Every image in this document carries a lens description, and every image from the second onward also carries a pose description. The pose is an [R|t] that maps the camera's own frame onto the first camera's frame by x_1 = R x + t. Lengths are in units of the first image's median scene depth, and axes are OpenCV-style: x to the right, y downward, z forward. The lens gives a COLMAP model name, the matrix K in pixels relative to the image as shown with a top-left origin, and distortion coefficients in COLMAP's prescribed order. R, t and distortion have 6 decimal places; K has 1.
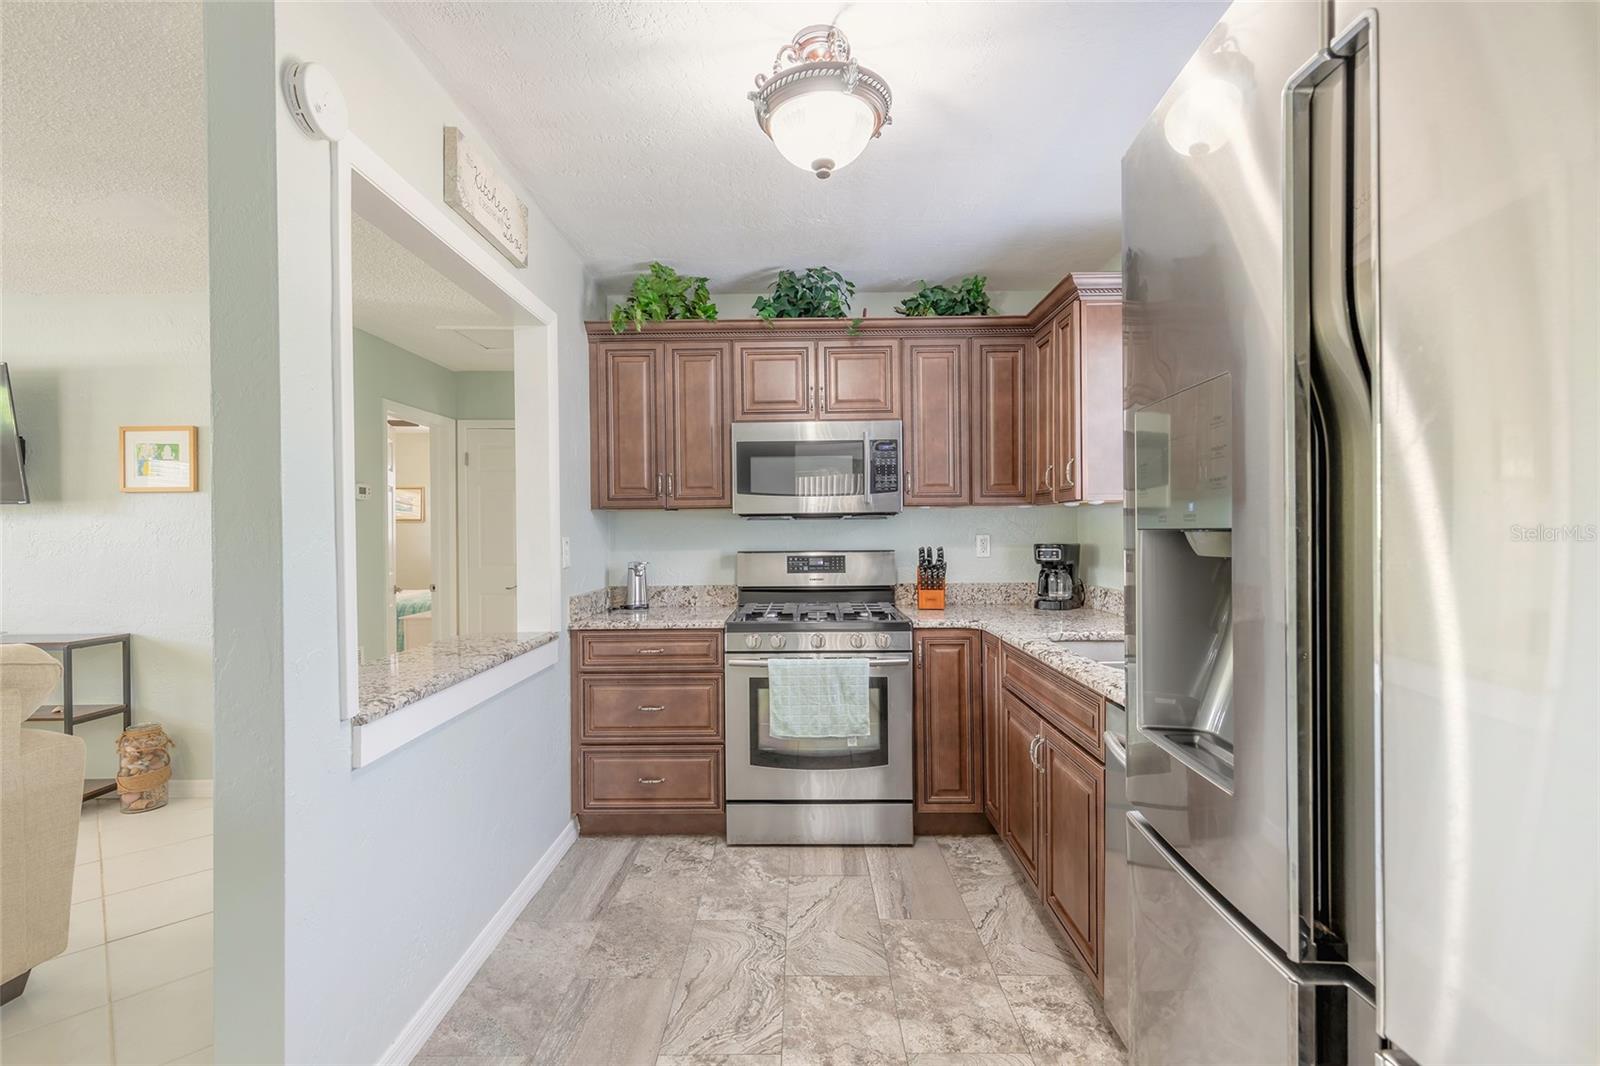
lens RADIAL K [[721.4, 0, 795.0], [0, 721.4, 536.0], [0, 0, 1]] dist [0.004732, -0.001177]
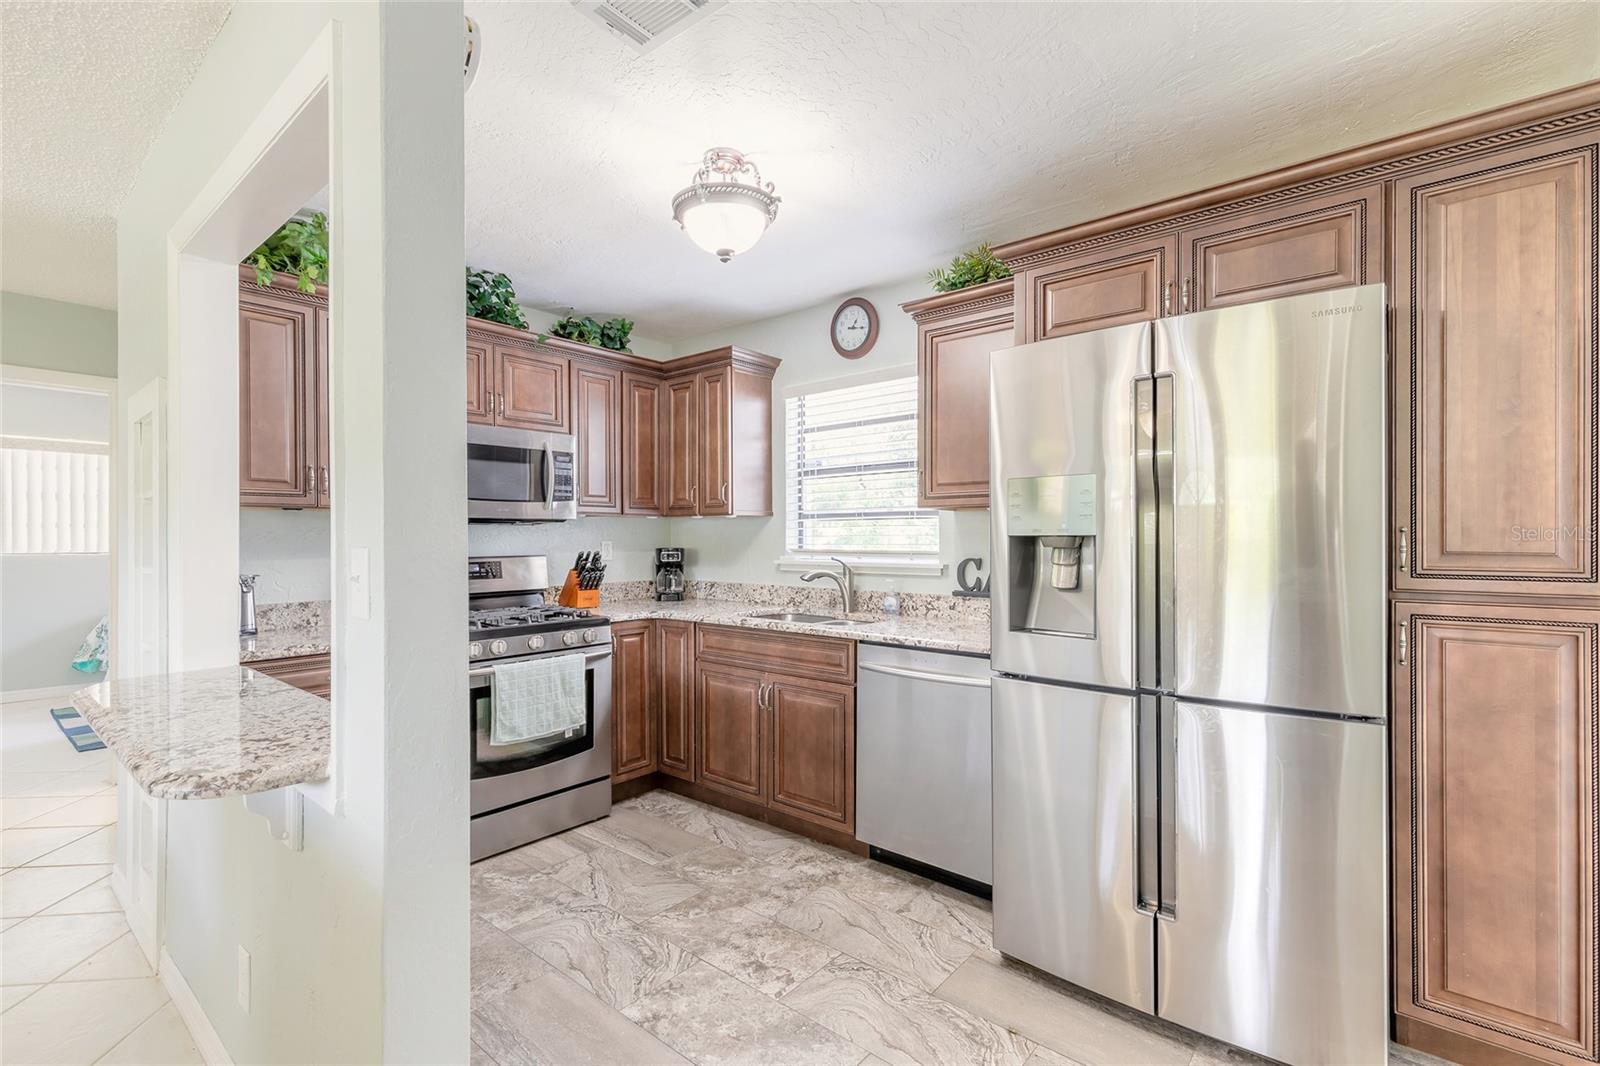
lens RADIAL K [[721.4, 0, 799.1], [0, 721.4, 537.4], [0, 0, 1]] dist [0.004732, -0.001177]
pose [[0.633710, 0.004630, 0.773556, -0.522694], [0.000976, 0.999977, -0.006785, 0.001504], [-0.773570, 0.005055, 0.633691, 0.050303]]
